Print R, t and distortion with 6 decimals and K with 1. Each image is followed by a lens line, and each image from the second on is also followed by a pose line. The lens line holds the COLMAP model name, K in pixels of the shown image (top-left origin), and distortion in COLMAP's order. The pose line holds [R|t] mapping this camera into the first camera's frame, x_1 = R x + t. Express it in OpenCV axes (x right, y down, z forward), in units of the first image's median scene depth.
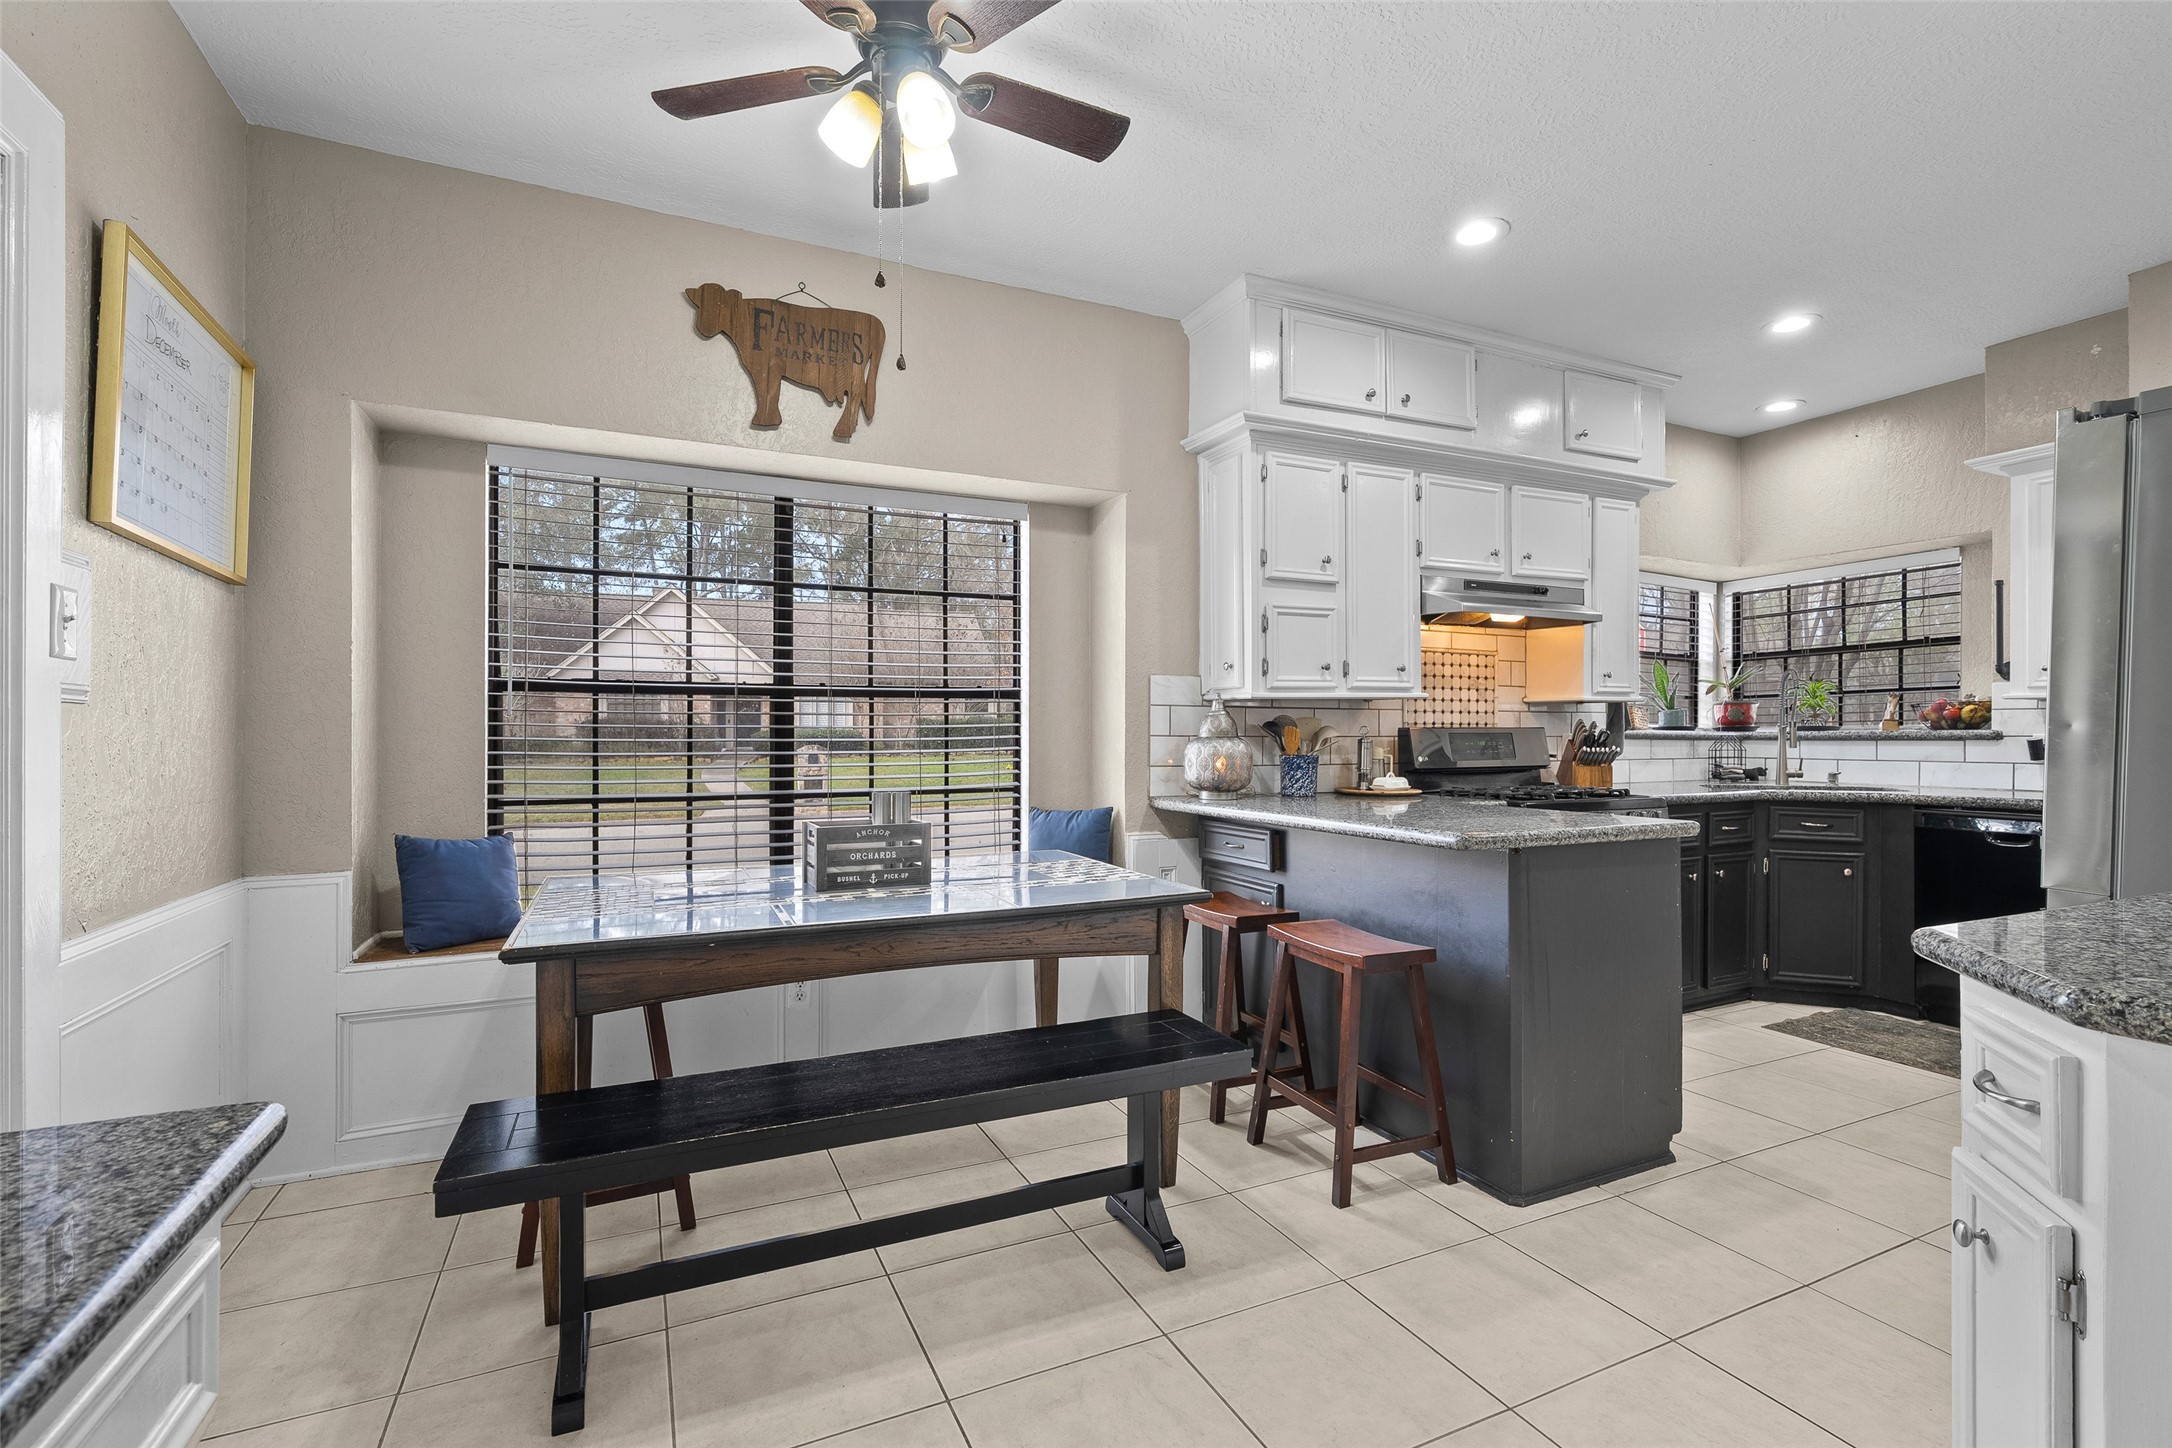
lens RADIAL K [[975.7, 0, 1094.0], [0, 975.7, 732.2], [0, 0, 1]] dist [-0.014239, 0.007014]
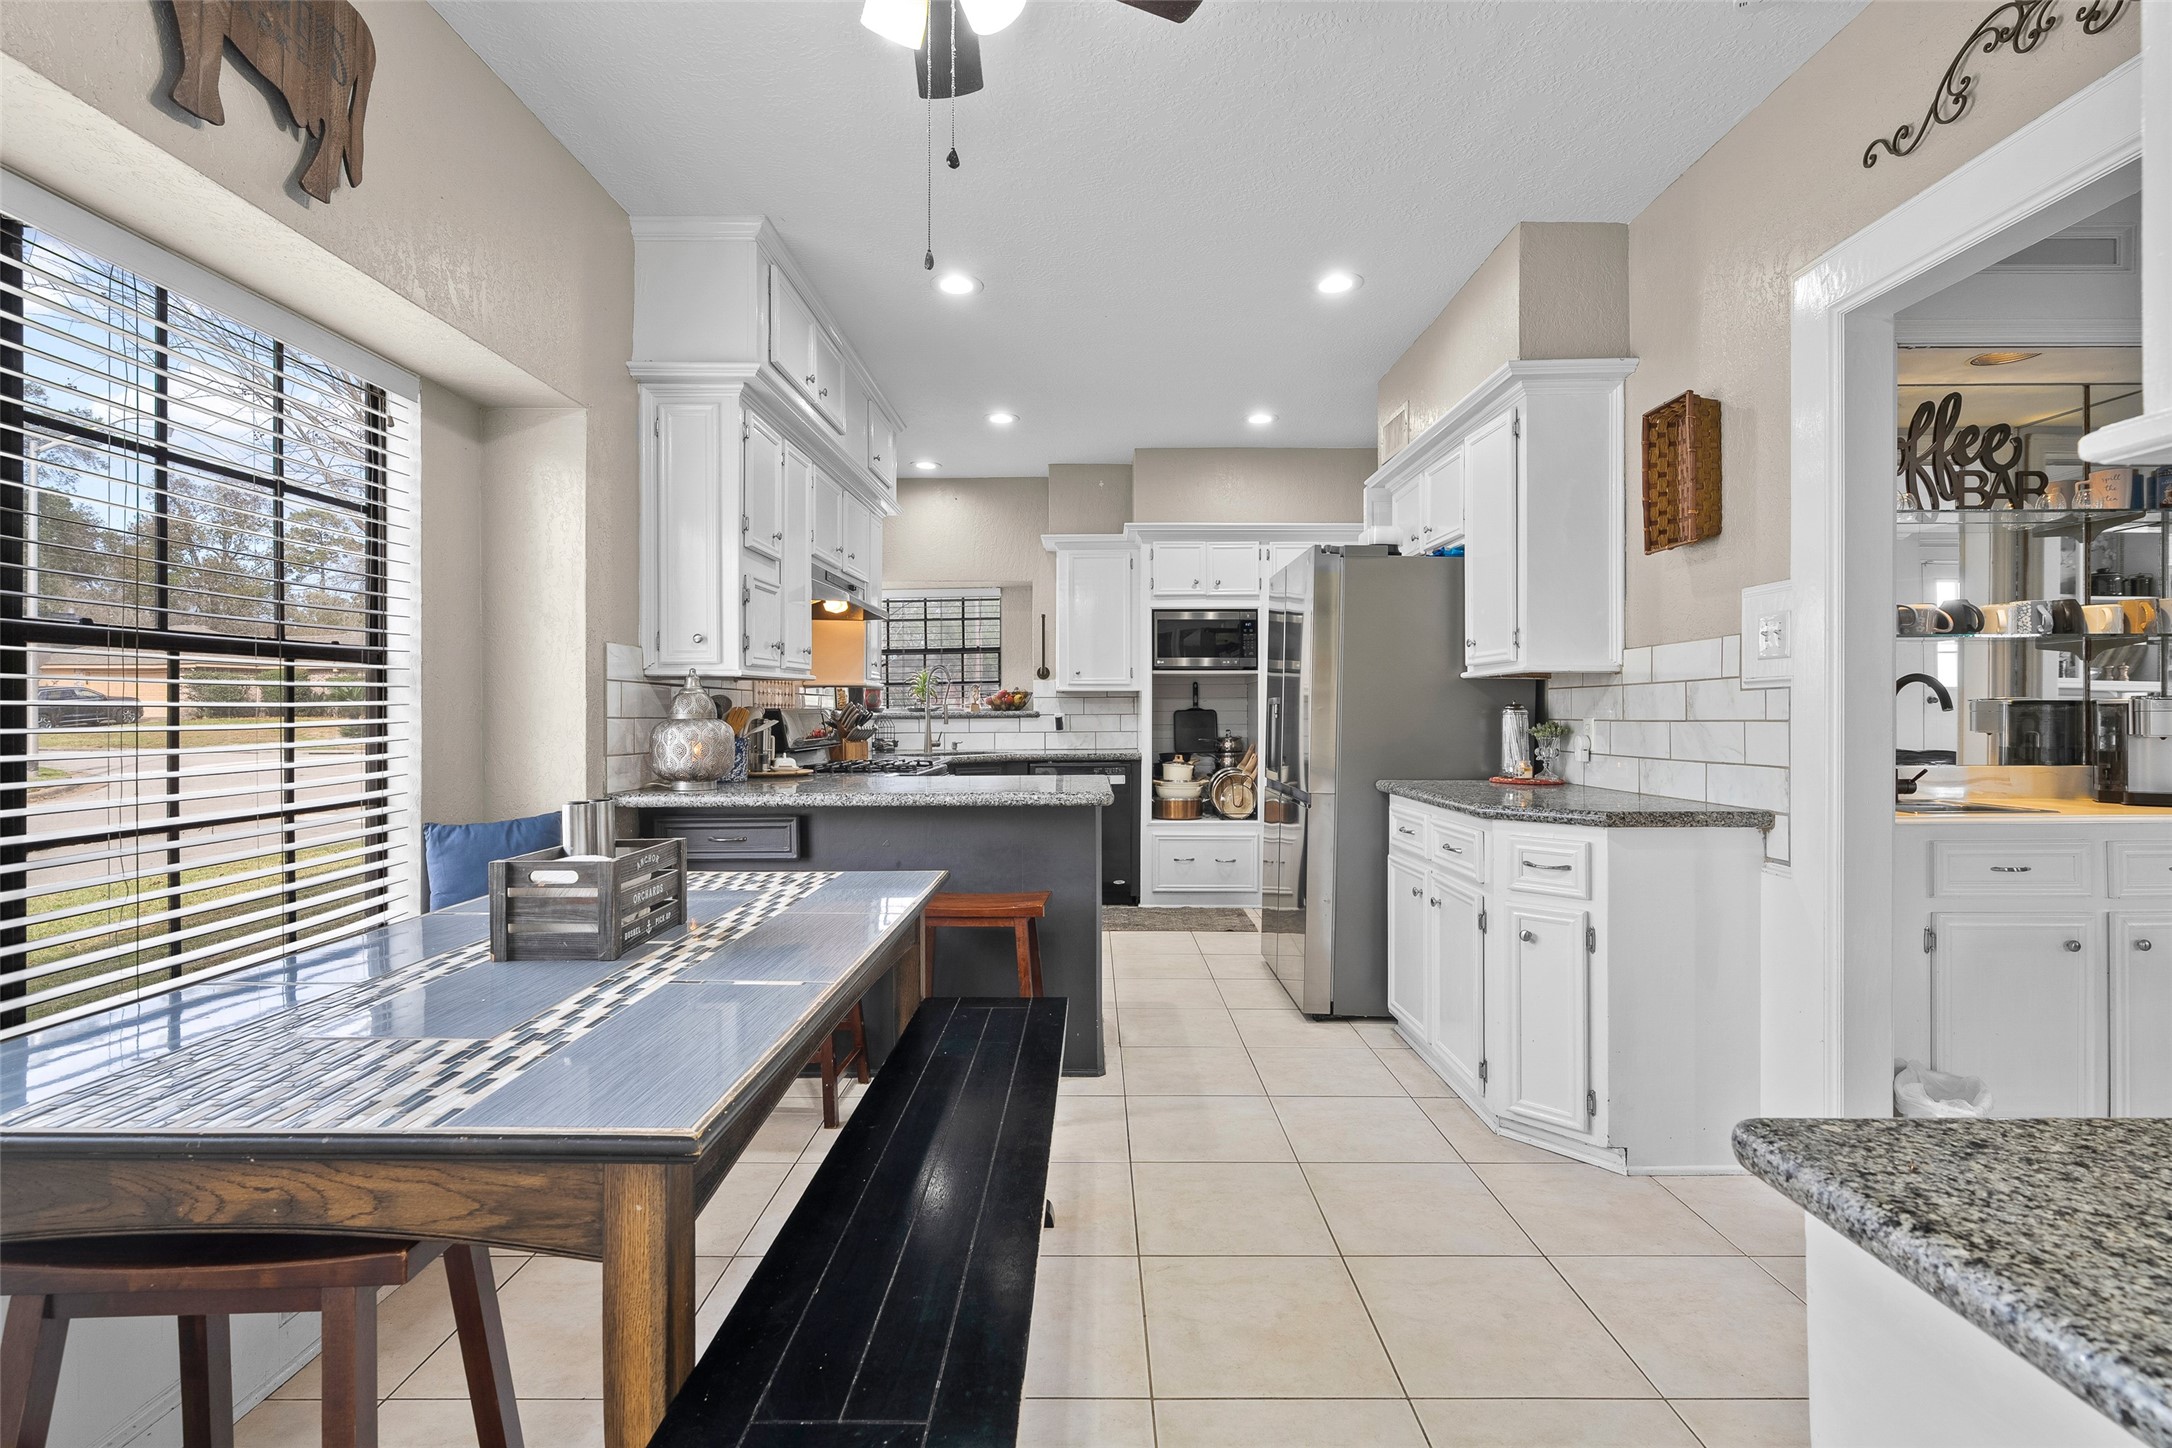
lens RADIAL K [[975.7, 0, 1077.9], [0, 975.7, 720.3], [0, 0, 1]] dist [-0.014239, 0.007014]
pose [[0.436509, -0.007912, 0.899665, -0.480830], [-0.000059, 0.999961, 0.008823, -0.001419], [-0.899700, -0.003905, 0.436492, 0.289541]]
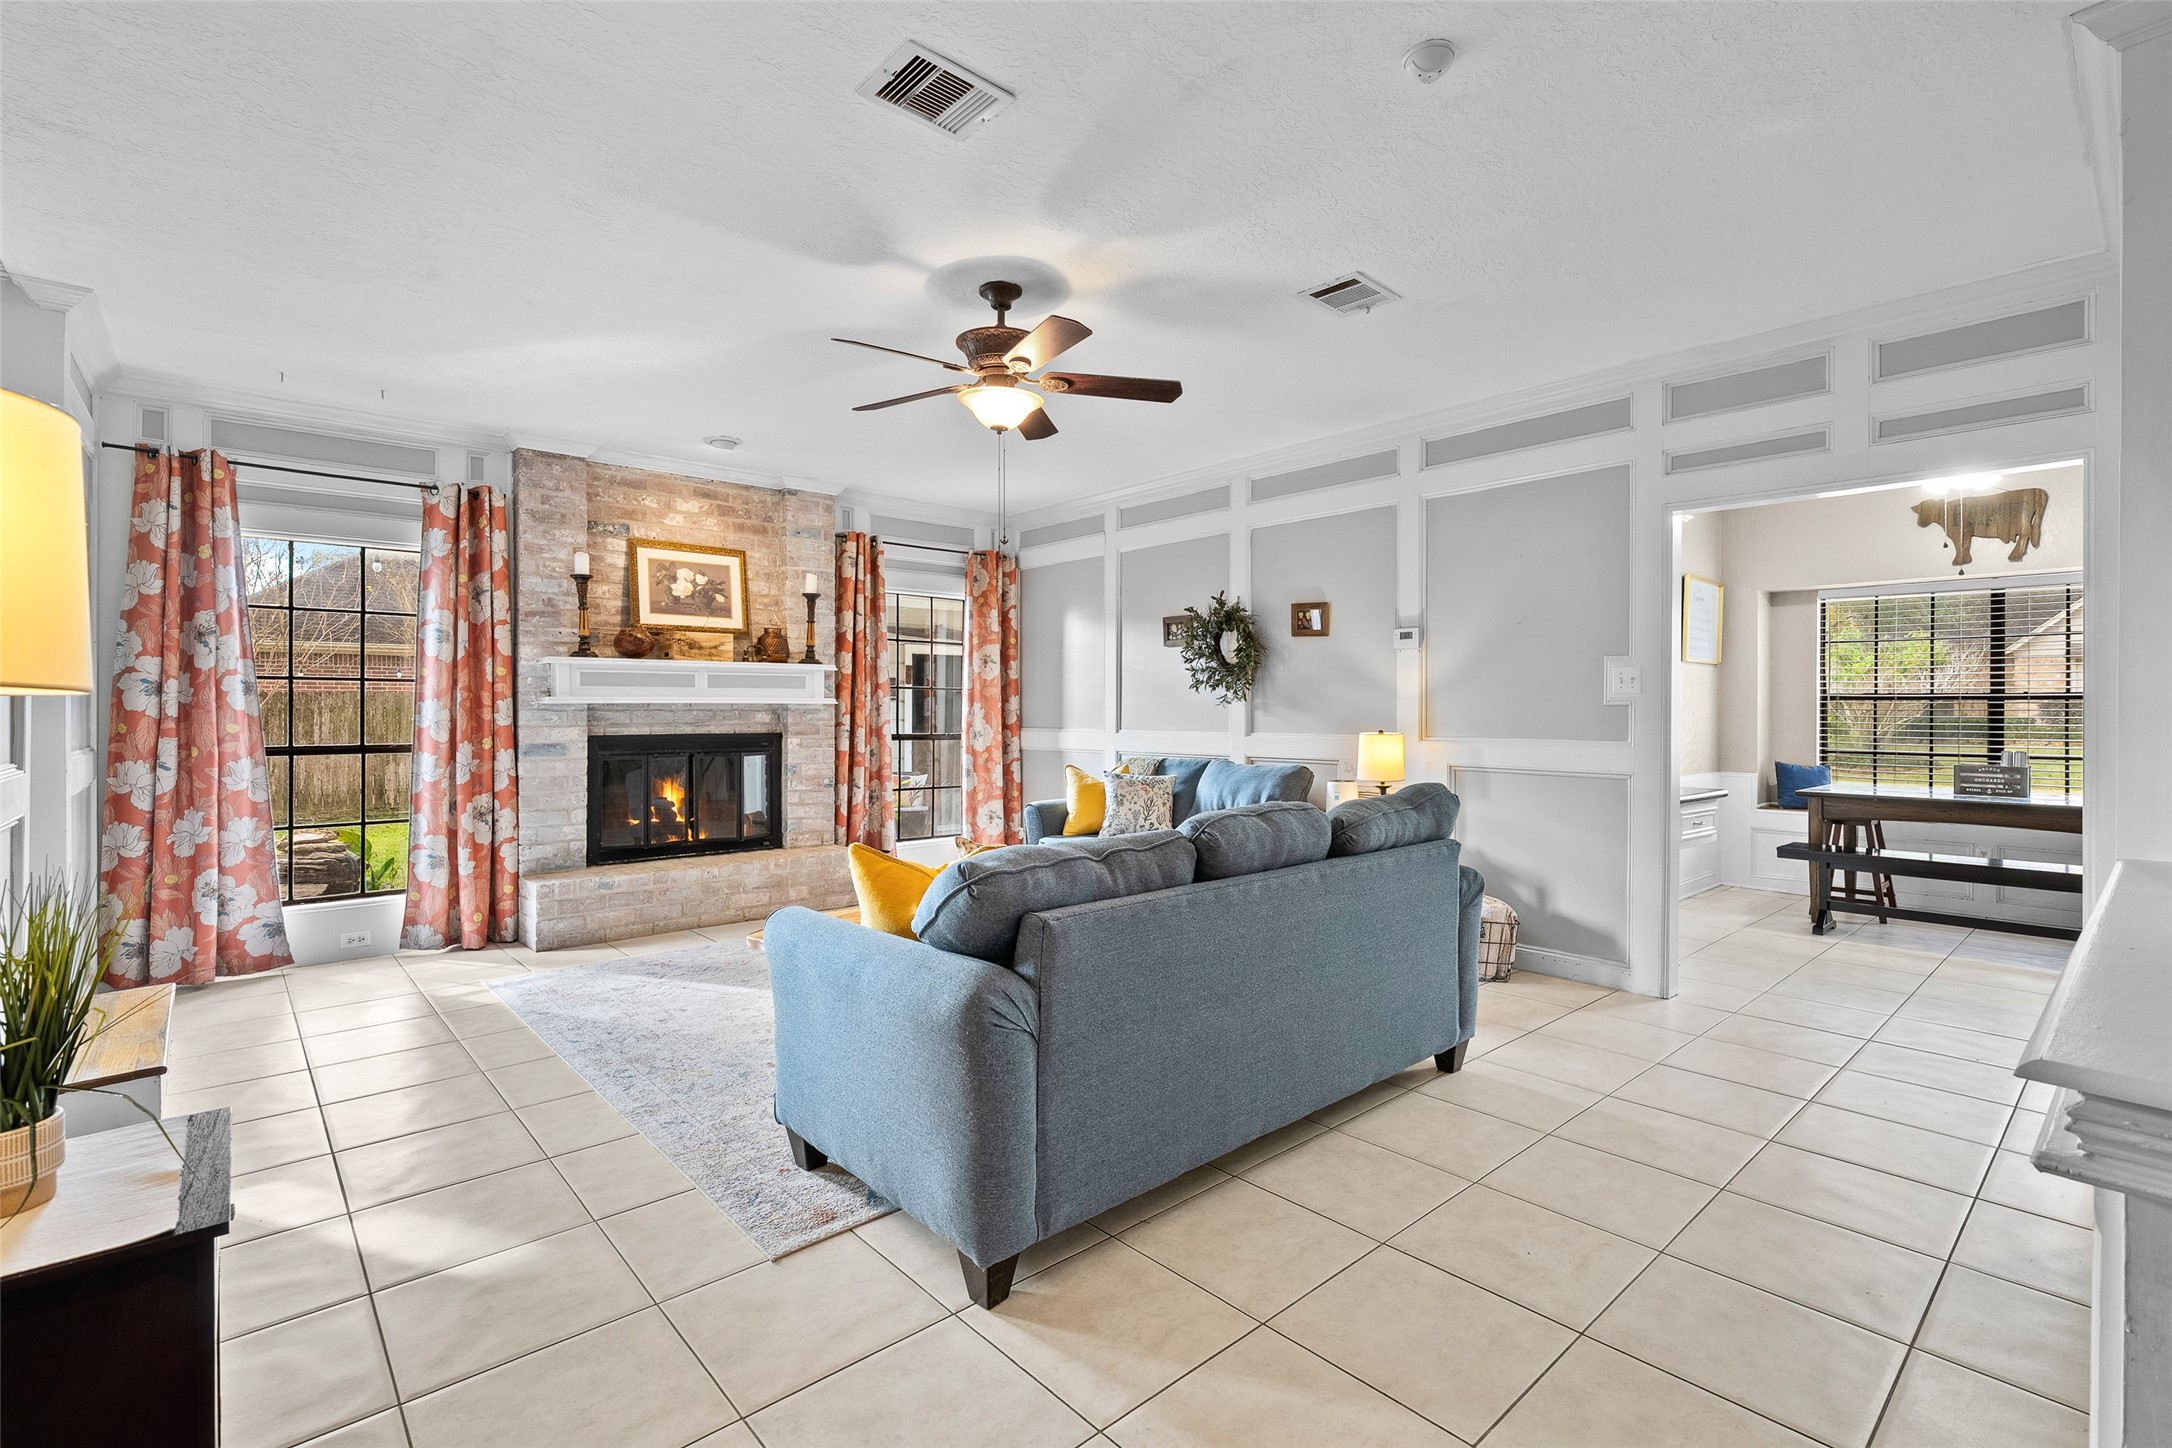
lens RADIAL K [[975.7, 0, 1087.4], [0, 975.7, 710.1], [0, 0, 1]] dist [-0.014239, 0.007014]
pose [[0.275976, -0.001052, -0.961164, 0.839183], [-0.000001, 0.999999, -0.001094, -0.014976], [0.961164, 0.000303, 0.275976, -0.978586]]
